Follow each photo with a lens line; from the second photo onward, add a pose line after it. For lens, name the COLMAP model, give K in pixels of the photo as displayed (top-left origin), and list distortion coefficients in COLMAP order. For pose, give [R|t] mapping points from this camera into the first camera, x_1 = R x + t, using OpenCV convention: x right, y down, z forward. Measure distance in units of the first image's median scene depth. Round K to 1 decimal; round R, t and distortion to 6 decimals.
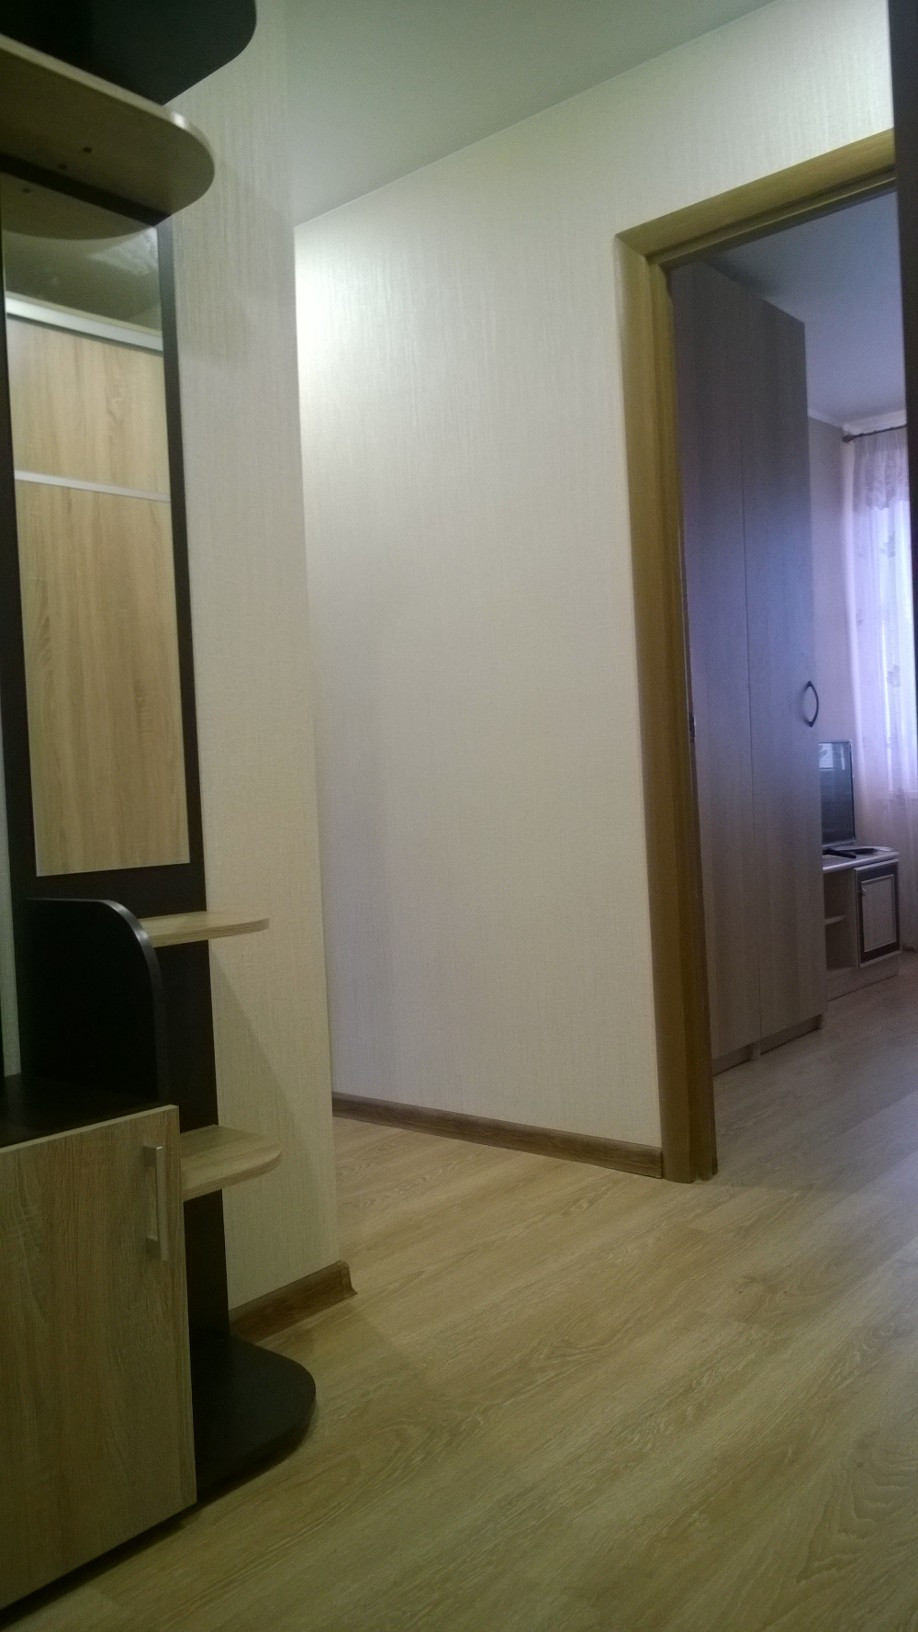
lens RADIAL K [[1250.3, 0, 436.3], [0, 1250.3, 811.6], [0, 0, 1]] dist [-0.001426, -0.011741]
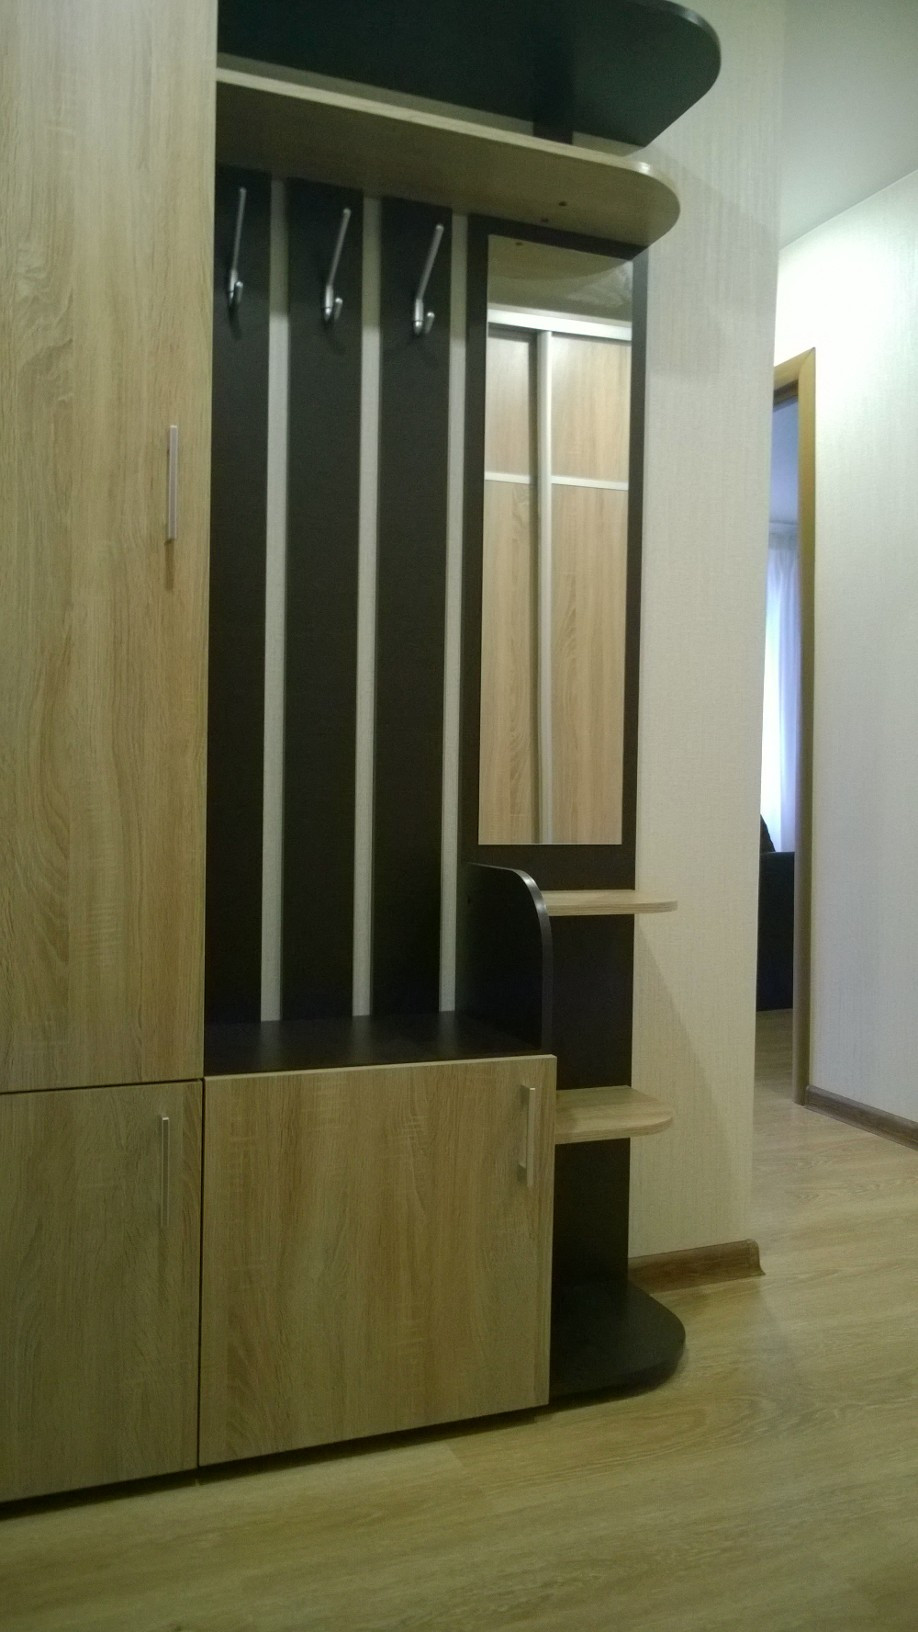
lens RADIAL K [[1269.1, 0, 459.0], [0, 1269.1, 816.0], [0, 0, 1]] dist [0.006553, -0.037369]
pose [[0.890111, 0.078201, -0.448984, 0.177295], [-0.068854, 0.996935, 0.037137, -0.015822], [0.450512, -0.002141, 0.892768, -0.057049]]
